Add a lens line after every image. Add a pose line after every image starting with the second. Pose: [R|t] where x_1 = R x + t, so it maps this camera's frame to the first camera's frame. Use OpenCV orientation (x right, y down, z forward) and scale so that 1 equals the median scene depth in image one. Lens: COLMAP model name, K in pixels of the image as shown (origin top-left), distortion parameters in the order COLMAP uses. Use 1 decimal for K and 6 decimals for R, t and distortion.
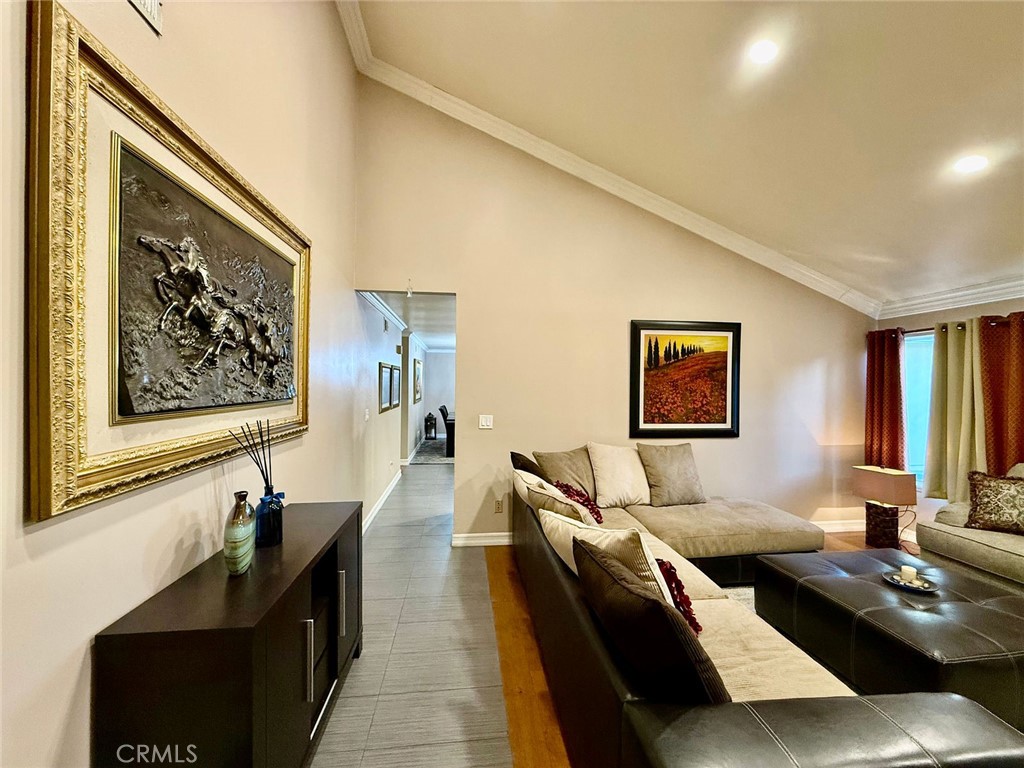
lens RADIAL K [[408.7, 0, 510.2], [0, 408.7, 382.9], [0, 0, 1]] dist [-0.000272, 0.000138]
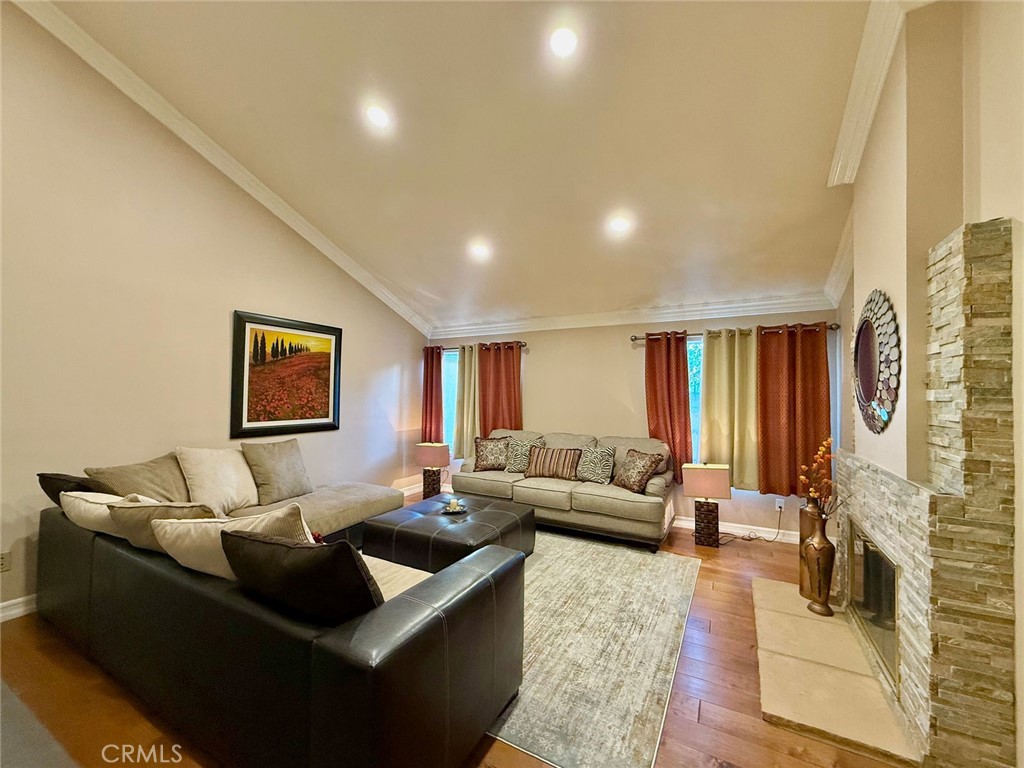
lens RADIAL K [[408.7, 0, 509.5], [0, 408.7, 384.1], [0, 0, 1]] dist [-0.000272, 0.000138]
pose [[0.572782, 0.016531, 0.819541, -0.110403], [-0.009003, 0.999863, -0.013876, 0.021544], [-0.819658, 0.000570, 0.572853, -0.036263]]
